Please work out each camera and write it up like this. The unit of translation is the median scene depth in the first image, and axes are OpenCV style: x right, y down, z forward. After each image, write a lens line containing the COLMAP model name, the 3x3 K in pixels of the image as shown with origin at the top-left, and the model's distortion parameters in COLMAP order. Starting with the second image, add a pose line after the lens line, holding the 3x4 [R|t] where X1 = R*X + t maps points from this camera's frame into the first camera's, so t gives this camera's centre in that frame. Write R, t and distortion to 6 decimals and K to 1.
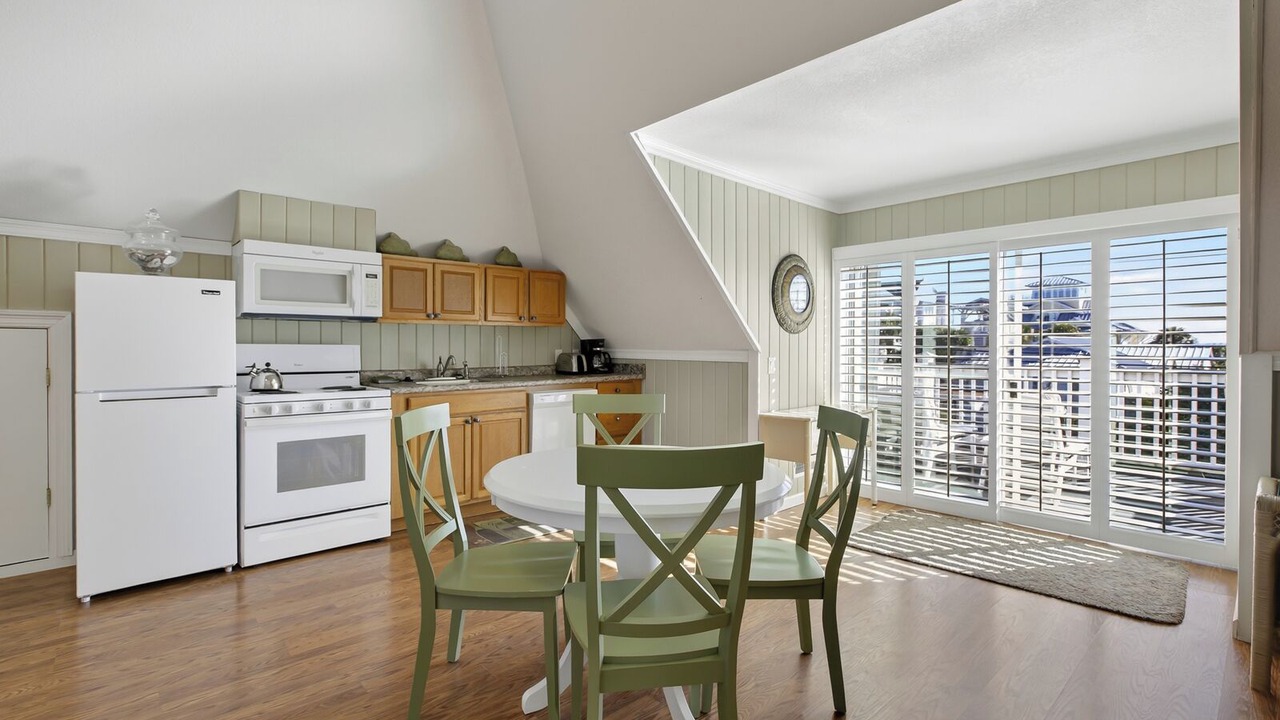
lens RADIAL K [[583.4, 0, 635.9], [0, 583.4, 351.3], [0, 0, 1]] dist [-0.000725, 0.000102]
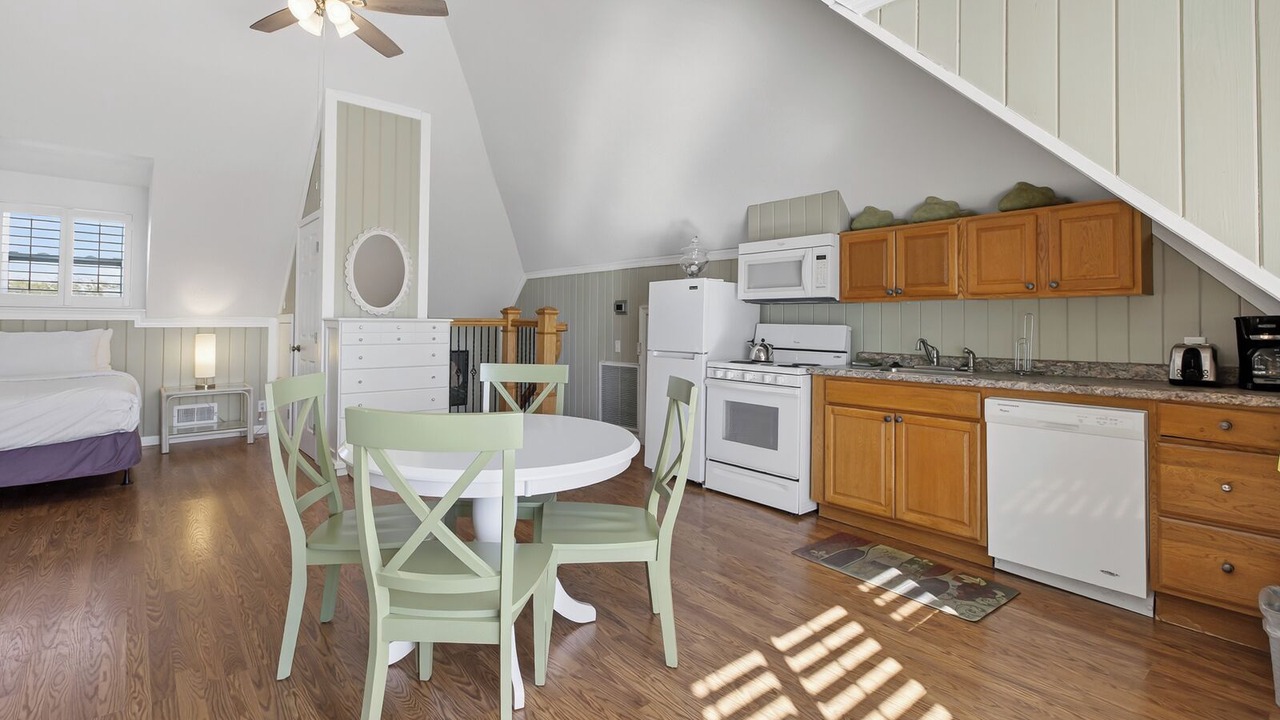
lens RADIAL K [[597.1, 0, 641.3], [0, 597.1, 311.0], [0, 0, 1]] dist [0.000162, 0.000107]
pose [[-0.026168, -0.029287, -0.999228, 0.574356], [-0.026437, 0.999241, -0.028595, 0.003116], [0.999308, 0.025668, -0.026922, 0.689403]]
